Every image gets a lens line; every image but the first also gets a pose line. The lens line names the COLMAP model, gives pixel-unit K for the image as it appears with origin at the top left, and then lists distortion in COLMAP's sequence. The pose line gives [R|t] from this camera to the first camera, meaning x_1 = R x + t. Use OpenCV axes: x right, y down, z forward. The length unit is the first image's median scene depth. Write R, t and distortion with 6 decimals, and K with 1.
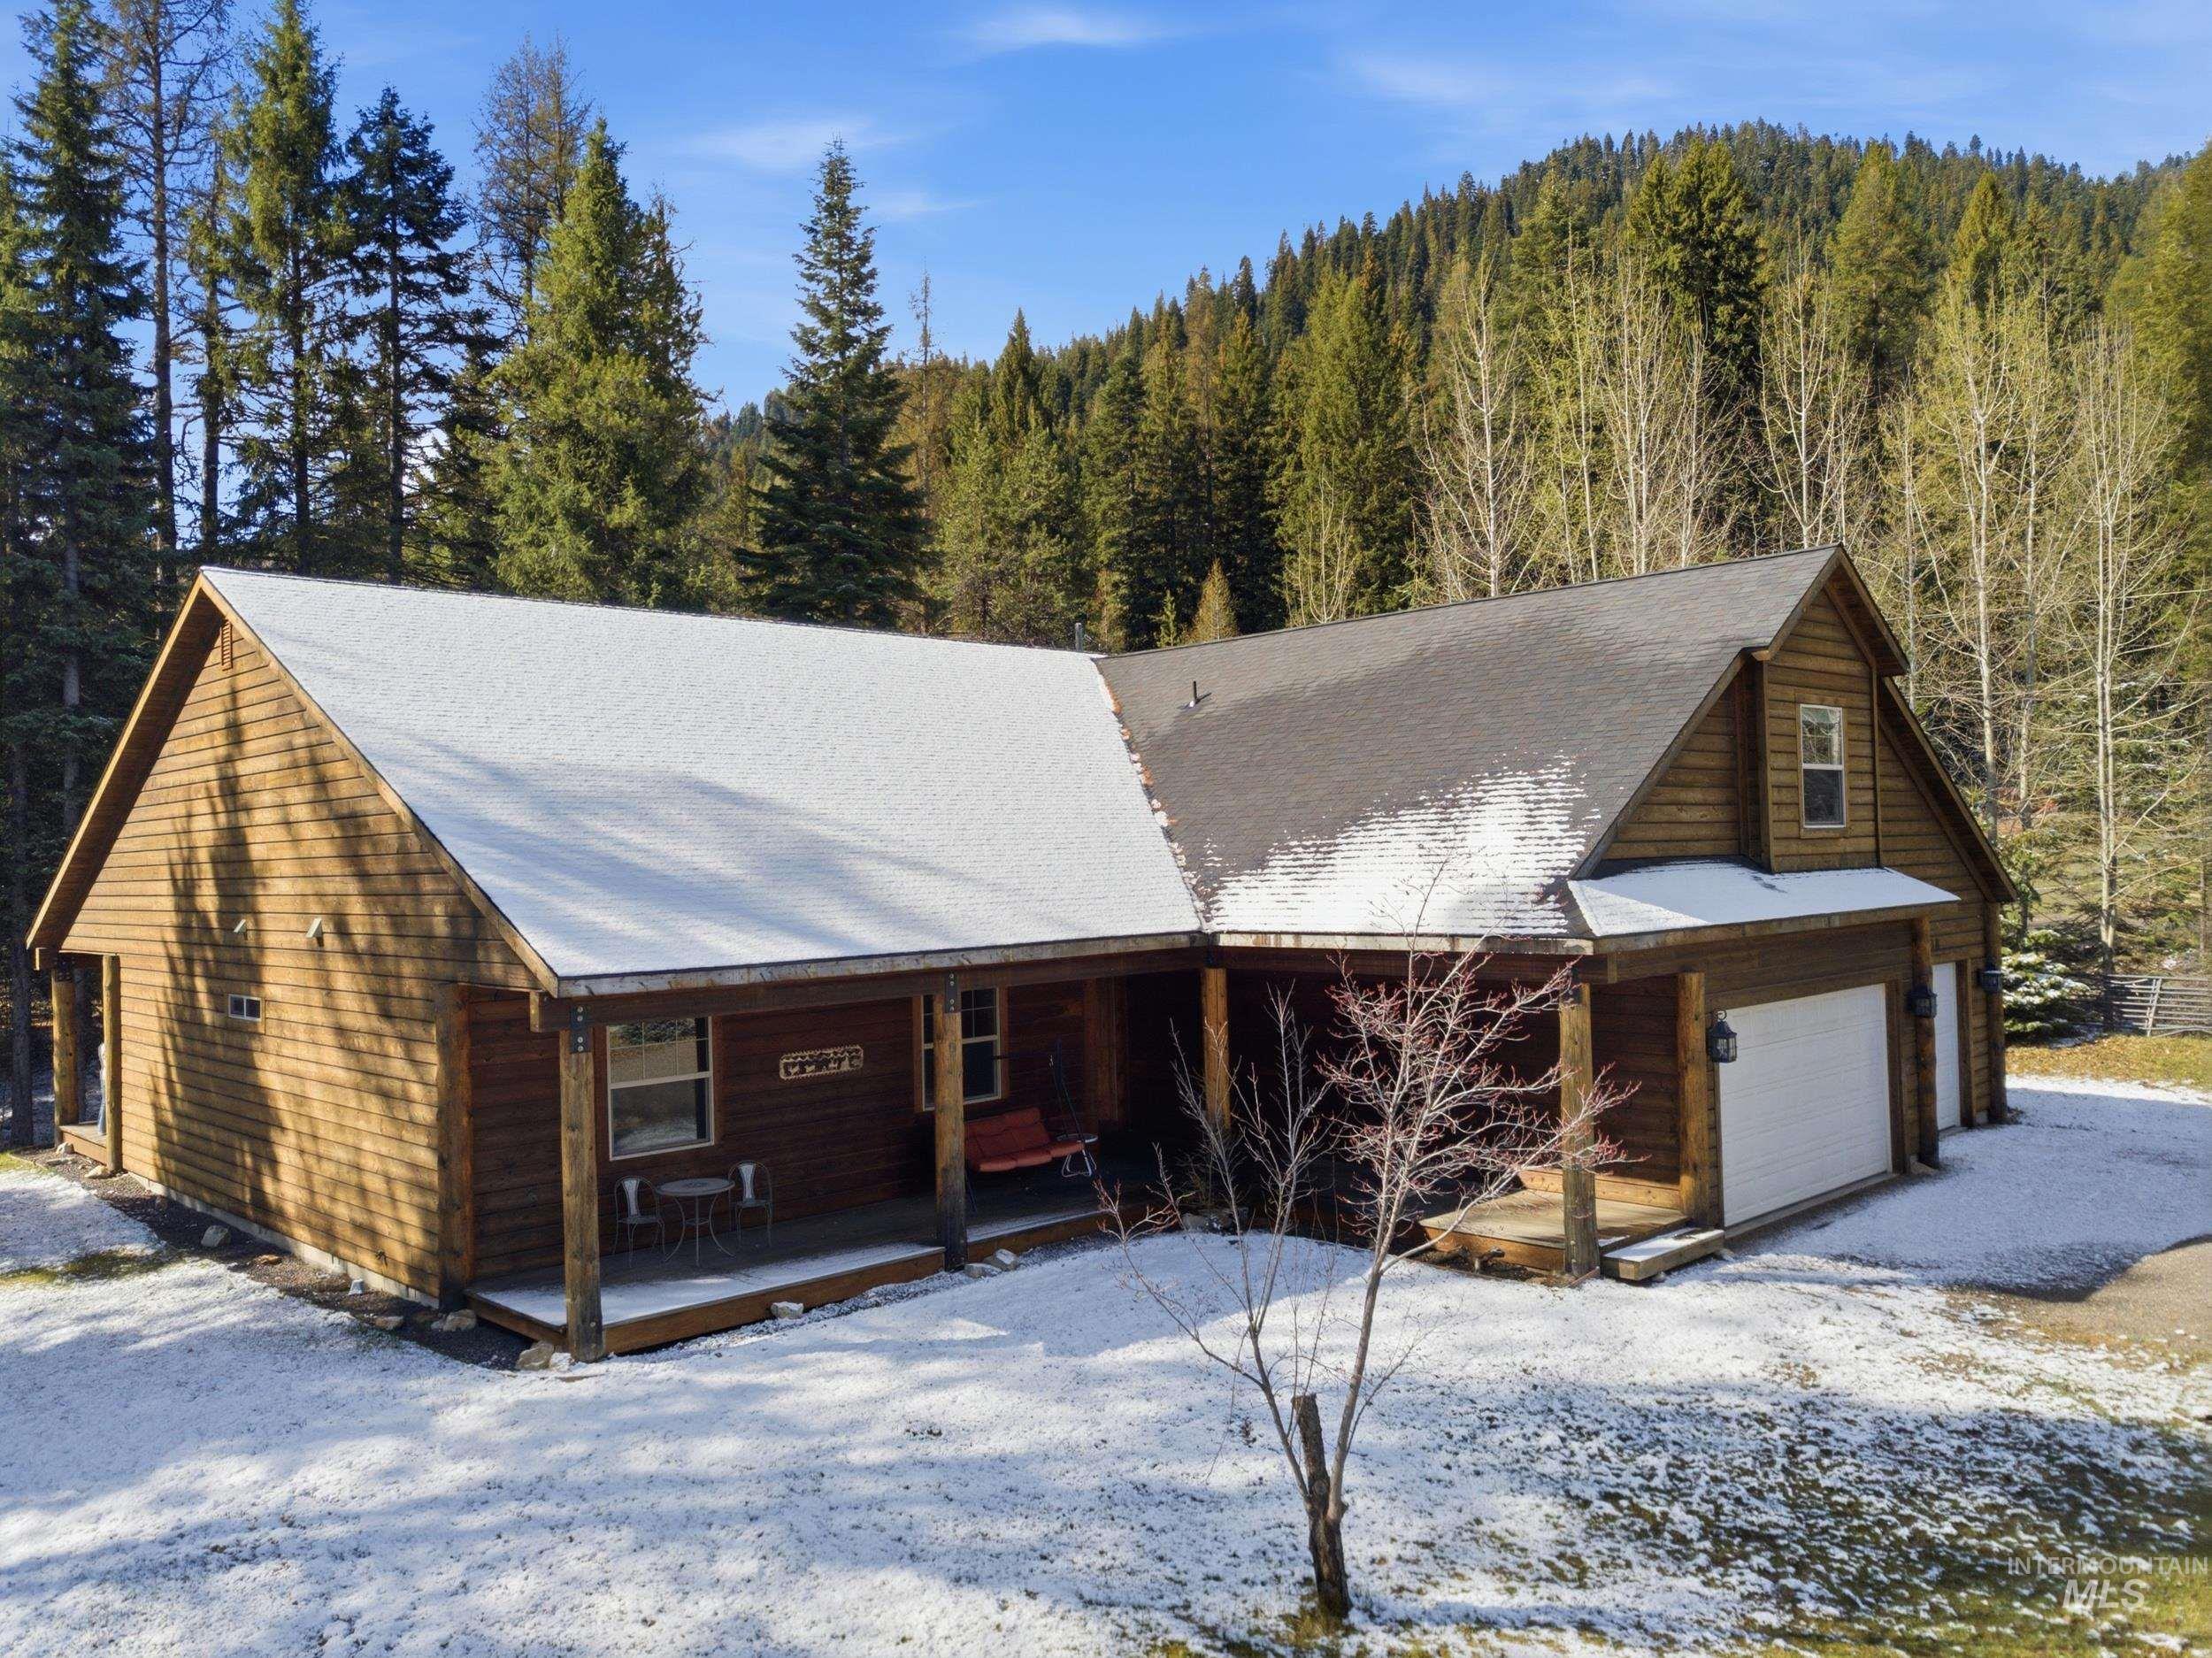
lens RADIAL K [[1695.3, 0, 1121.7], [0, 1695.3, 834.2], [0, 0, 1]] dist [0.010878, -0.001360]
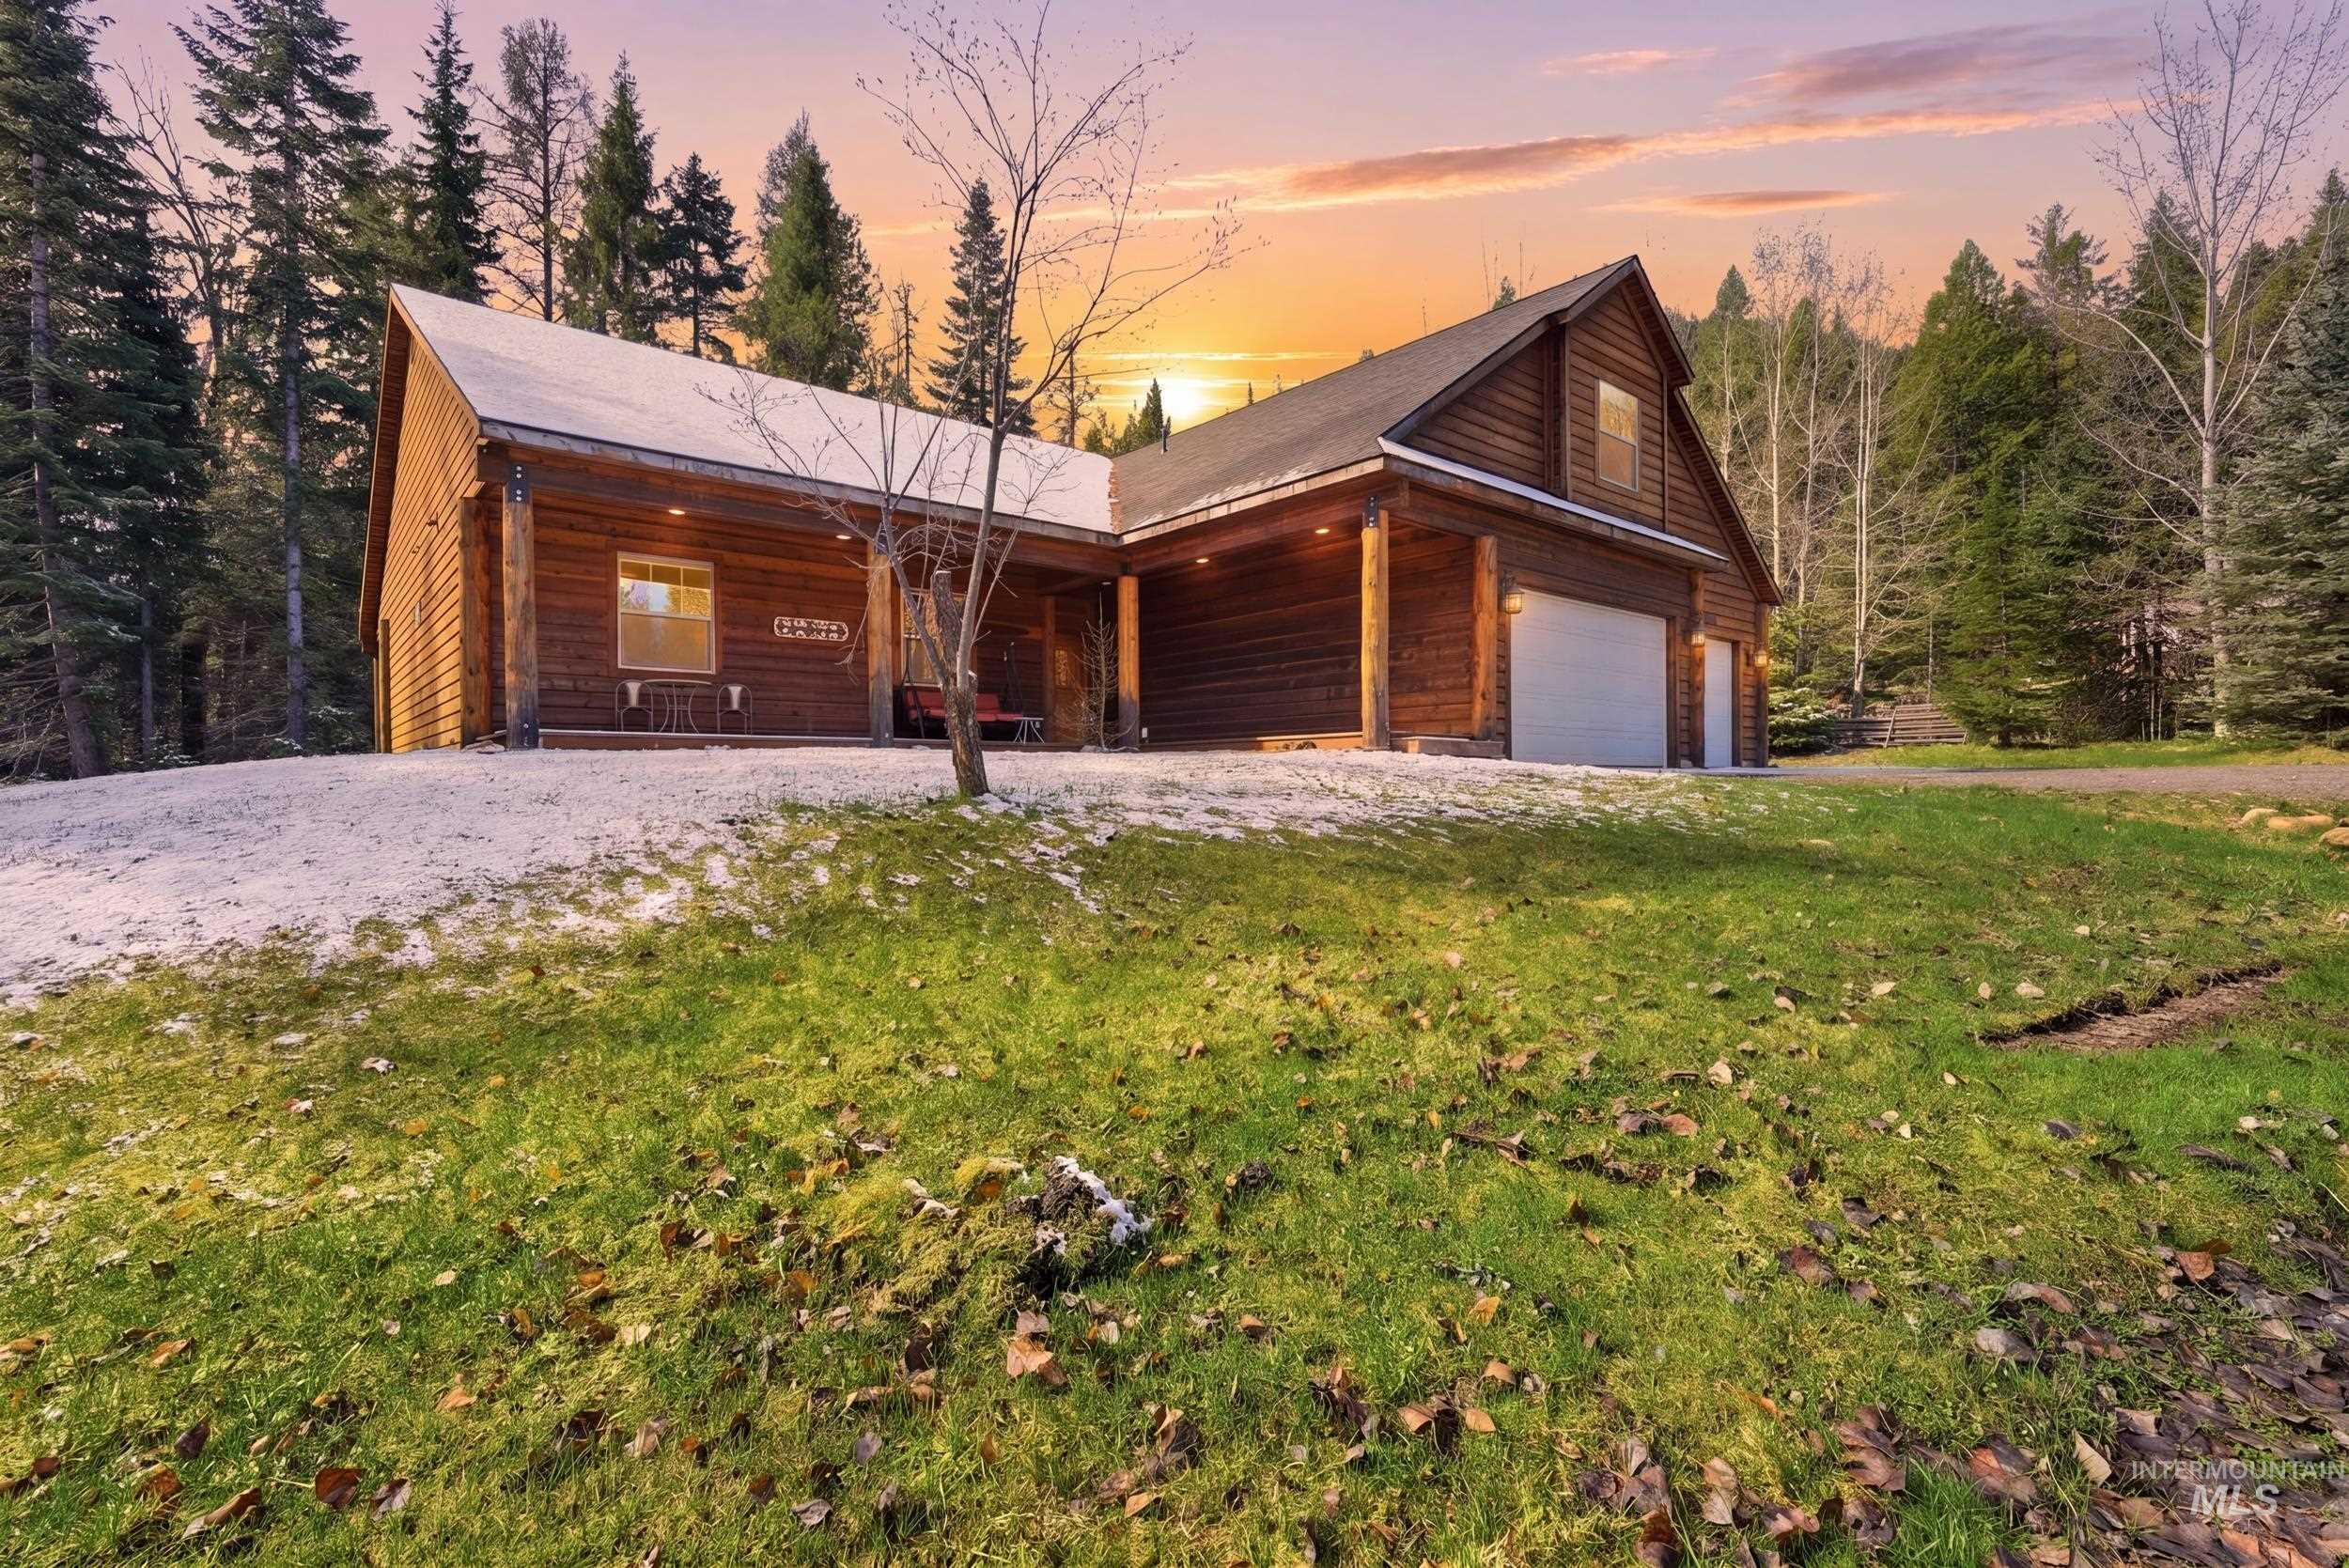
lens RADIAL K [[1046.7, 0, 1174.5], [0, 1046.7, 784.0], [0, 0, 1]] dist [-0.004244, 0.000200]
pose [[0.997744, 0.017241, -0.064883, 0.070606], [-0.016384, 0.999772, 0.013719, 0.109720], [0.065104, -0.012625, 0.997799, 0.101070]]
